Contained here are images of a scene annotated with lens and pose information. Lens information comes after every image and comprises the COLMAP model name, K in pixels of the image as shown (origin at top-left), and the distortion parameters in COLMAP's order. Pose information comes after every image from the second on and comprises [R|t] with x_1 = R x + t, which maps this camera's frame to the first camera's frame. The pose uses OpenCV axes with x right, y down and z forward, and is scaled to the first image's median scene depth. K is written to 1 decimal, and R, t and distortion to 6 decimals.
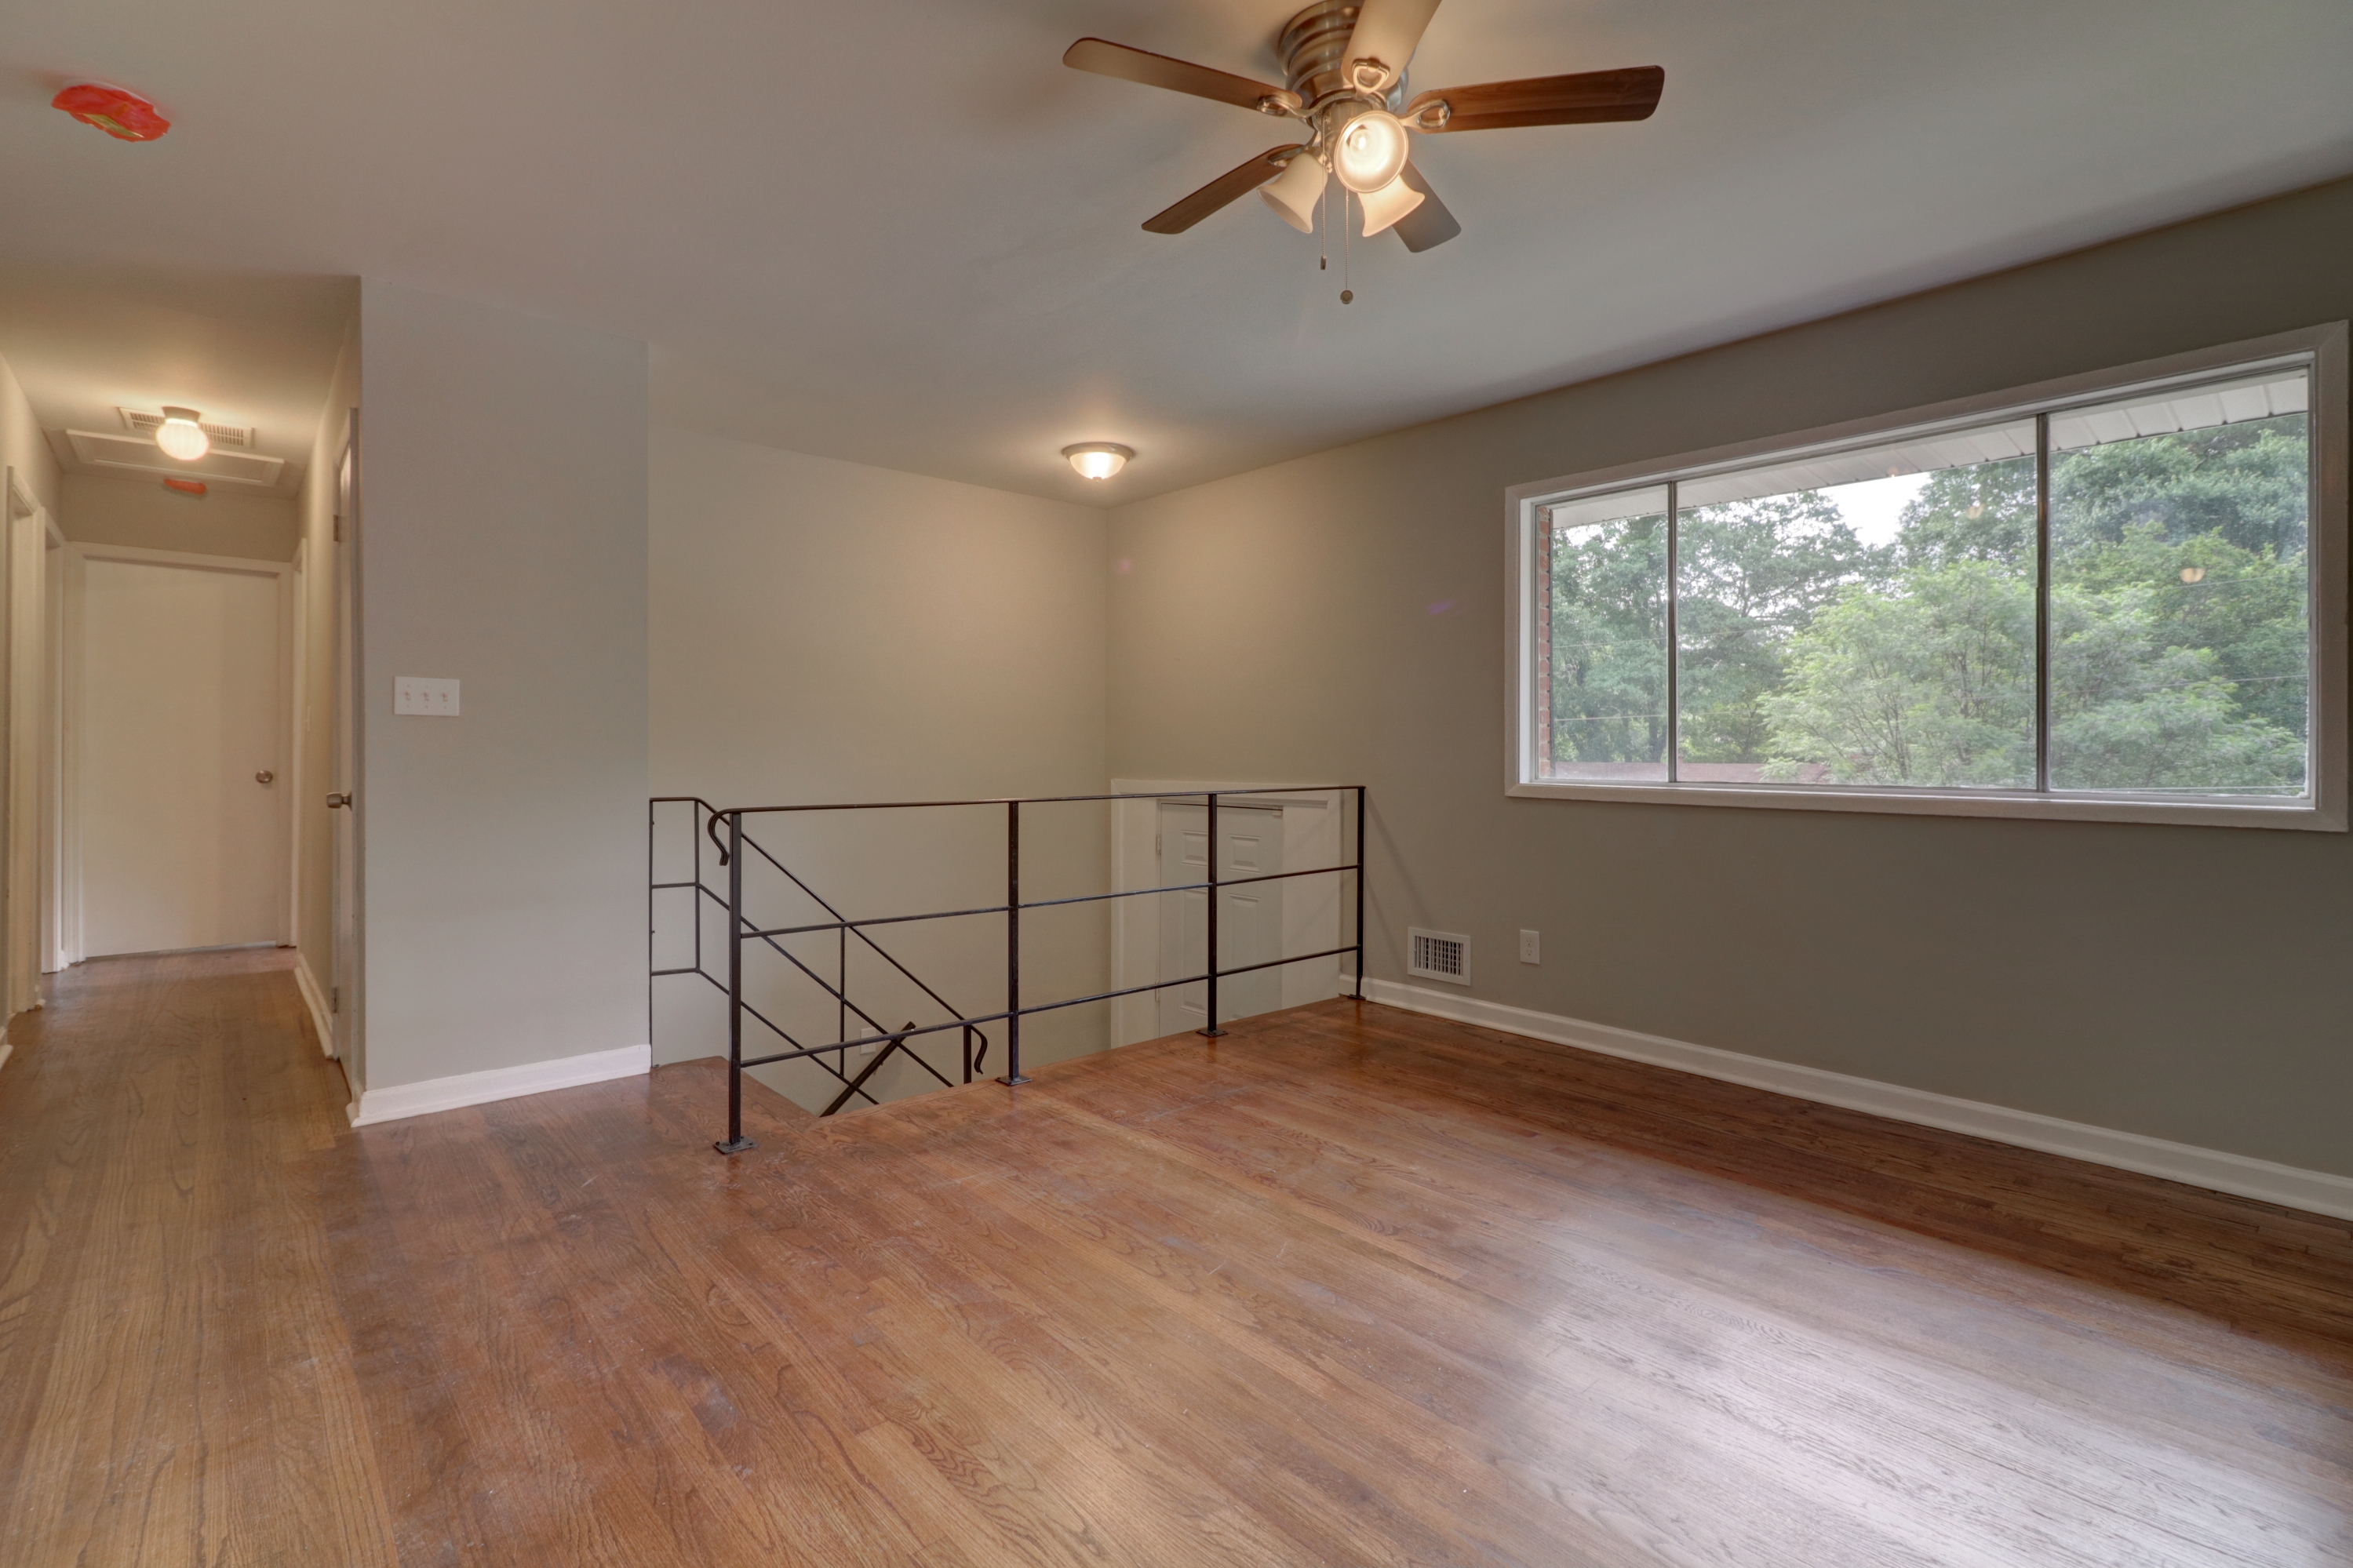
lens RADIAL K [[1083.6, 0, 1175.5], [0, 1083.6, 752.2], [0, 0, 1]] dist [0.007566, -0.000533]
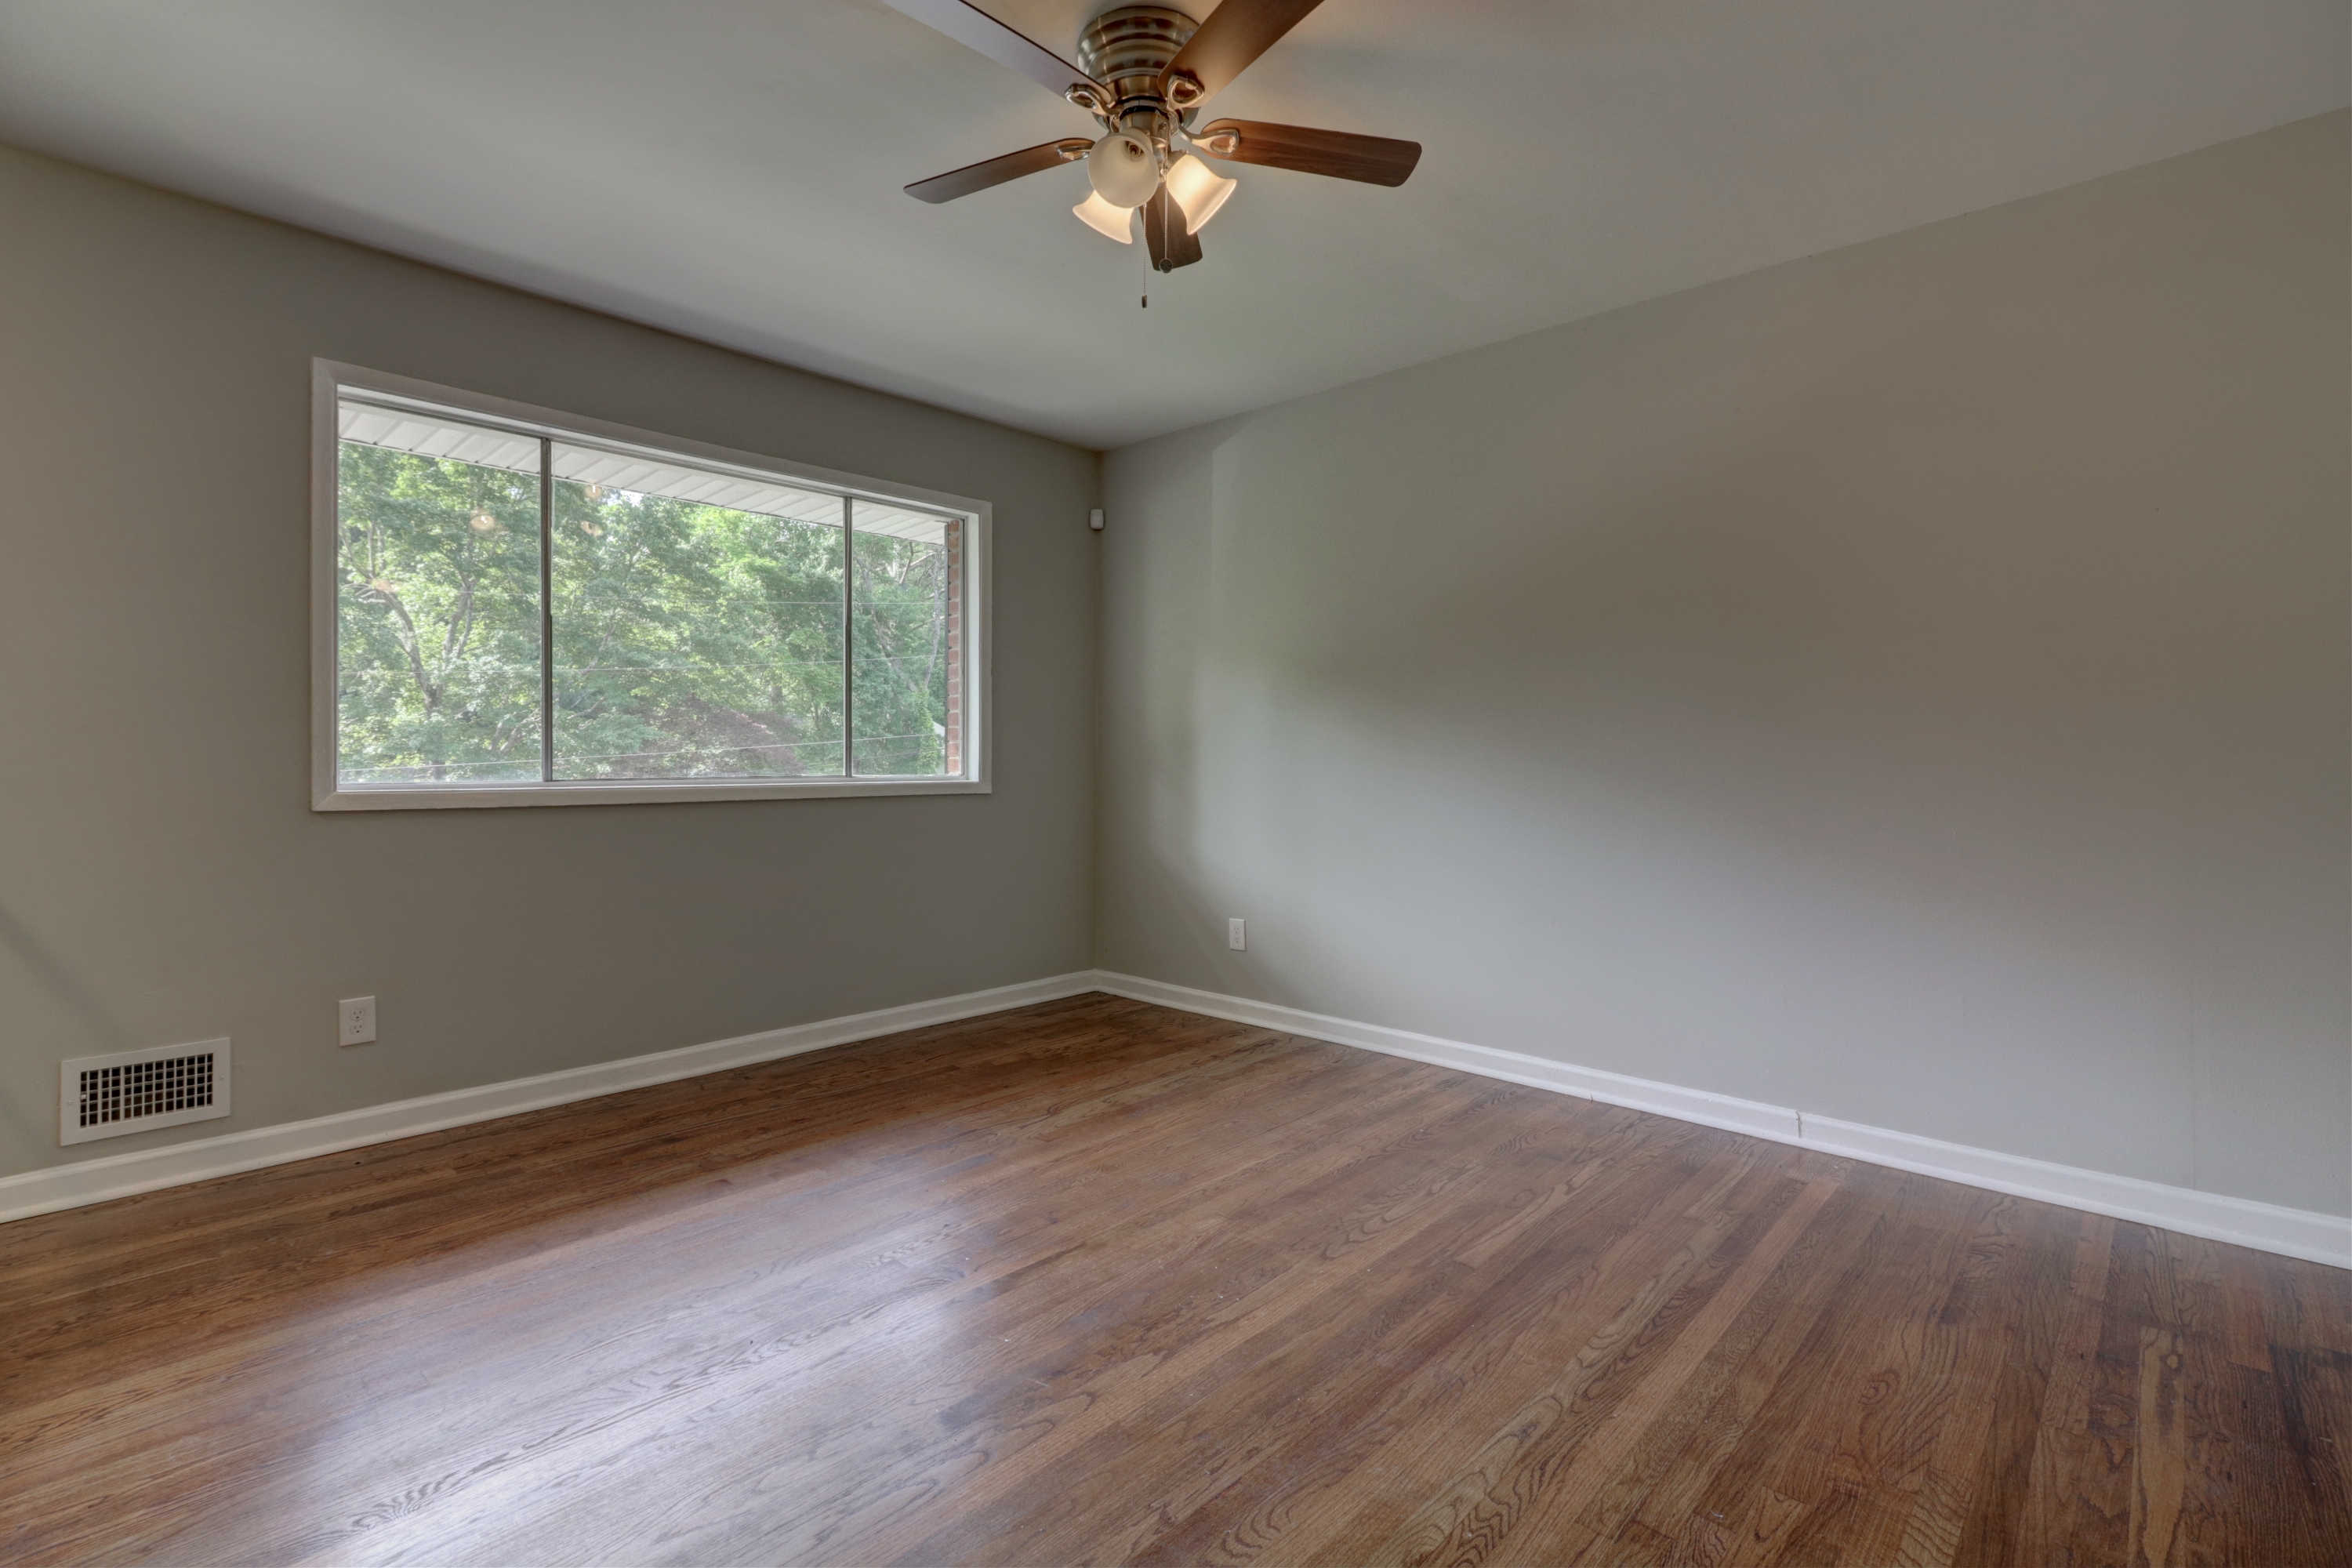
lens RADIAL K [[1083.3, 0, 1175.0], [0, 1083.3, 752.2], [0, 0, 1]] dist [0.007566, -0.000533]
pose [[-0.092667, -0.003368, 0.995691, -0.578789], [-0.001112, 0.999994, 0.003279, 0.001083], [-0.995696, -0.000803, -0.092671, 0.718327]]
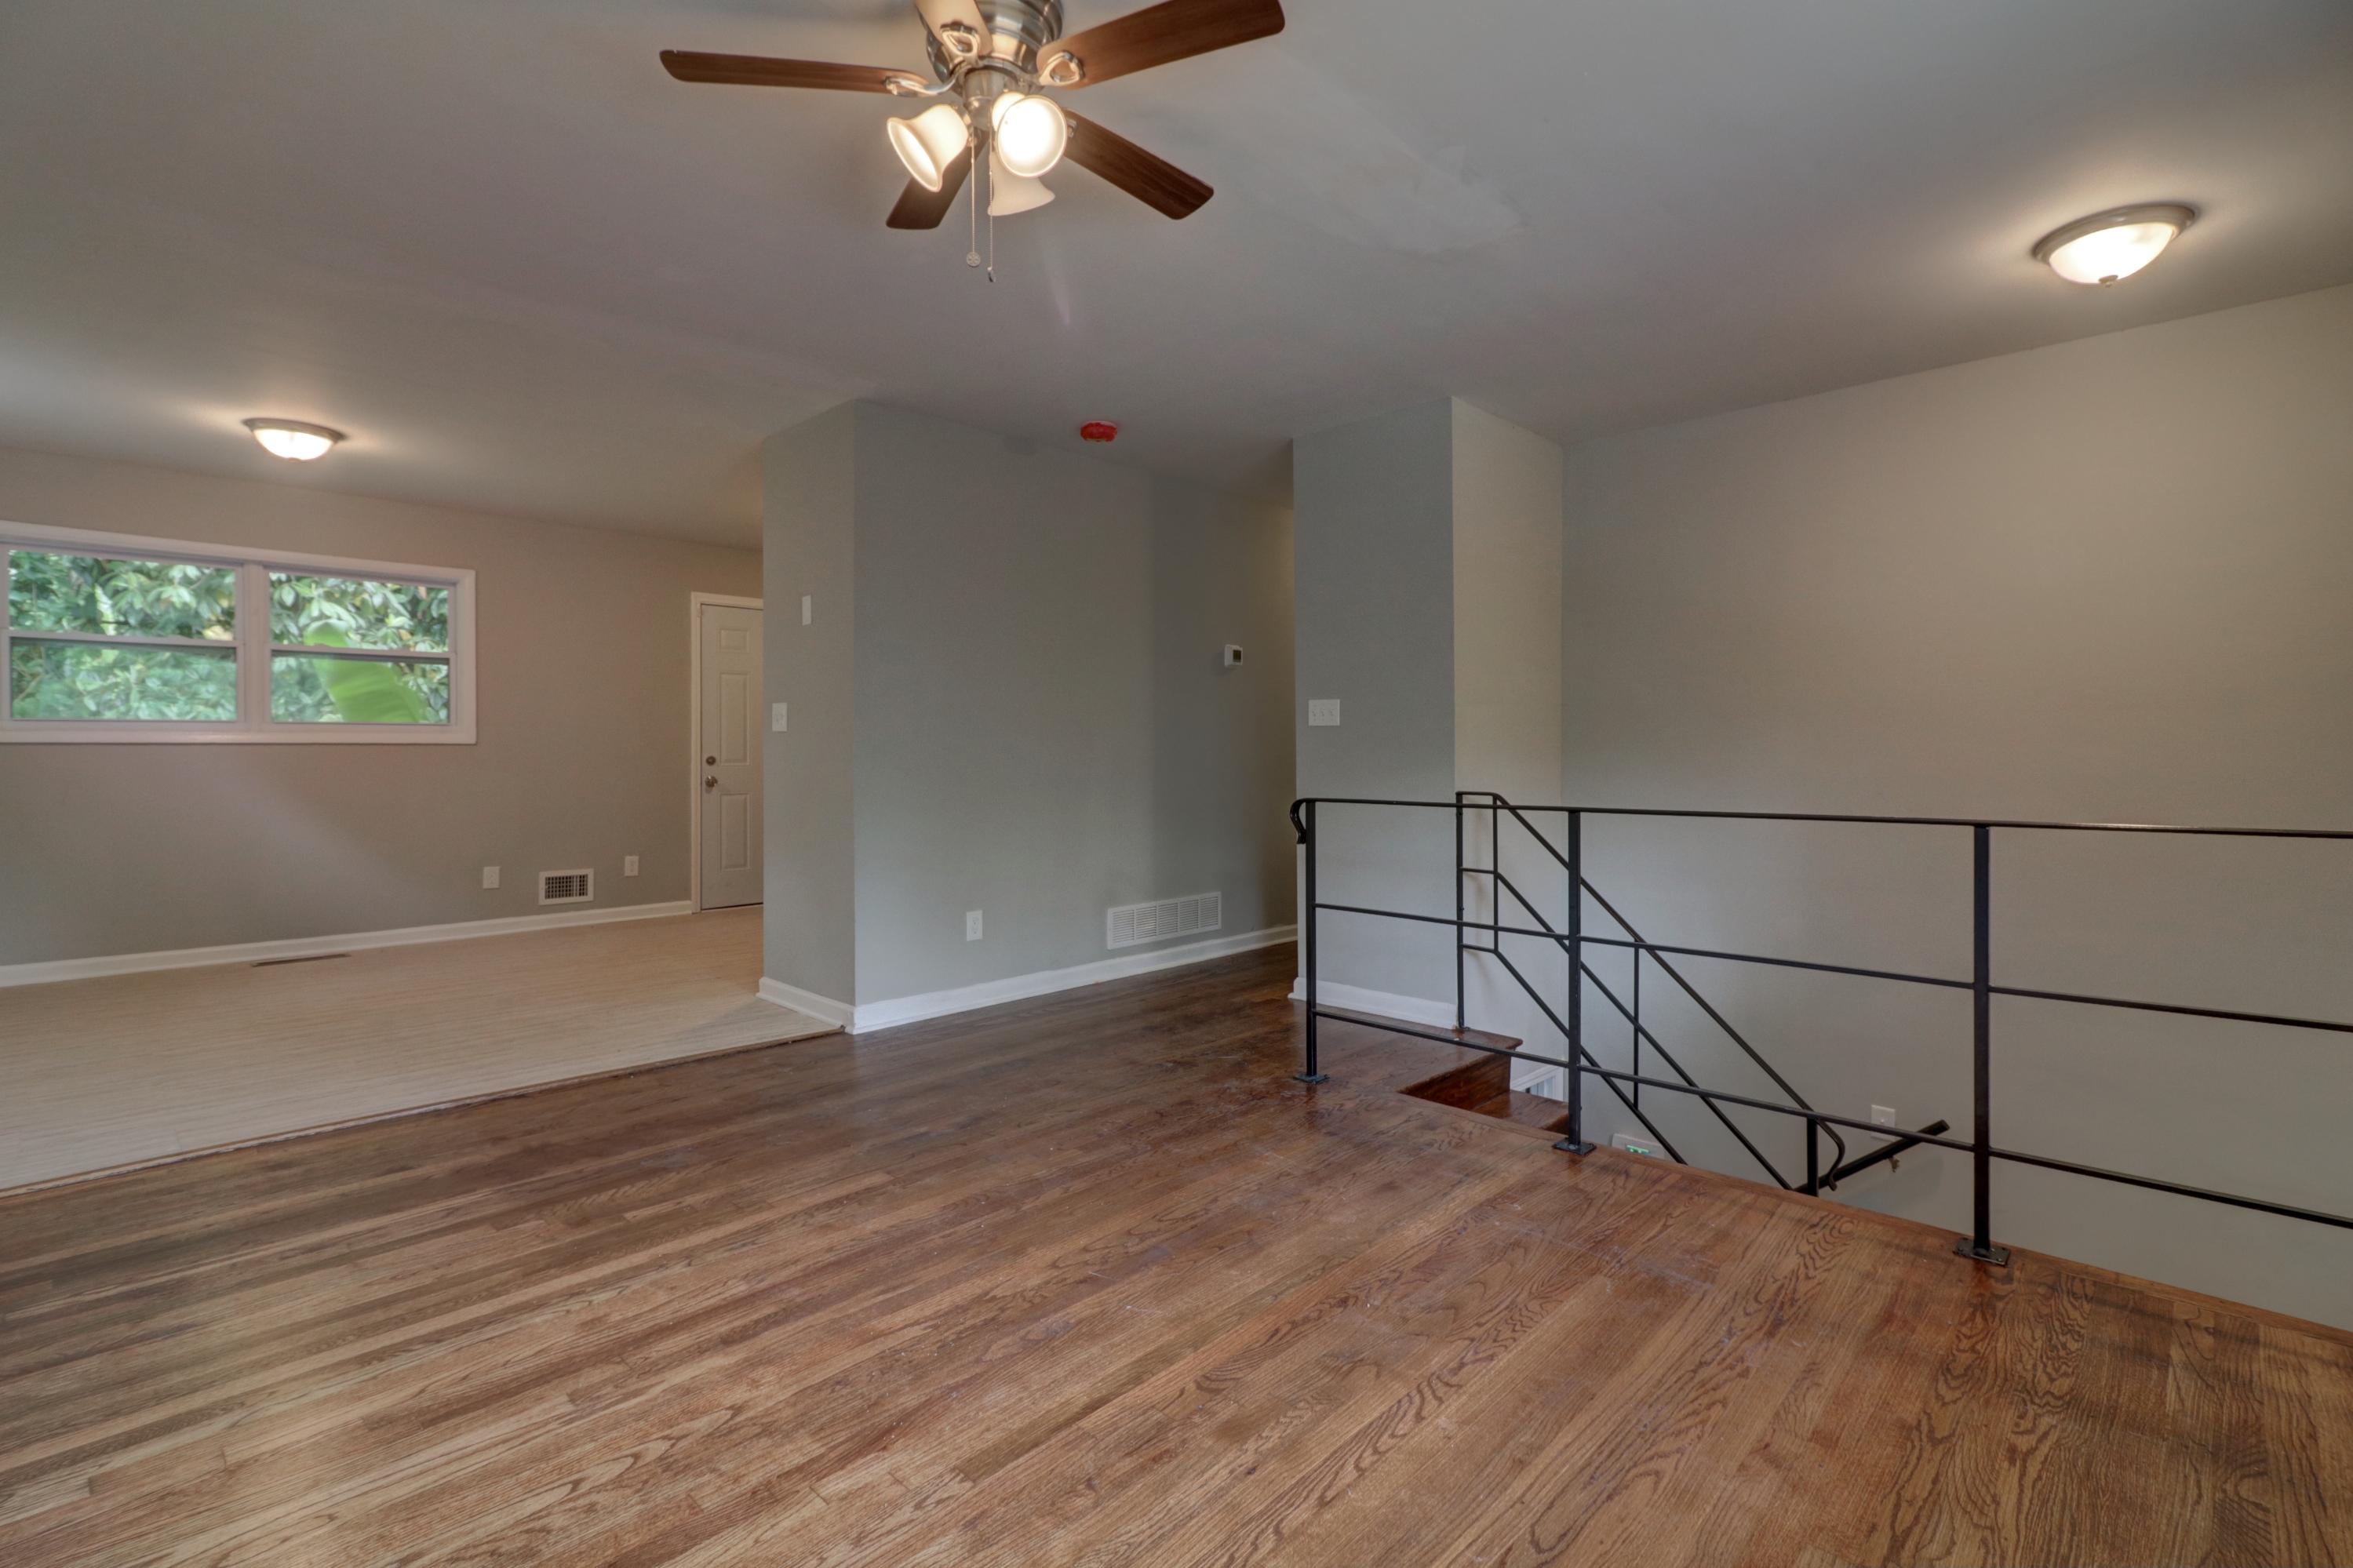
lens RADIAL K [[1083.6, 0, 1175.5], [0, 1083.6, 752.2], [0, 0, 1]] dist [0.007566, -0.000533]
pose [[0.076176, -0.001737, -0.997093, 0.756420], [-0.000314, 0.999998, -0.001766, 0.003112], [0.997094, 0.000448, 0.076175, 0.733733]]
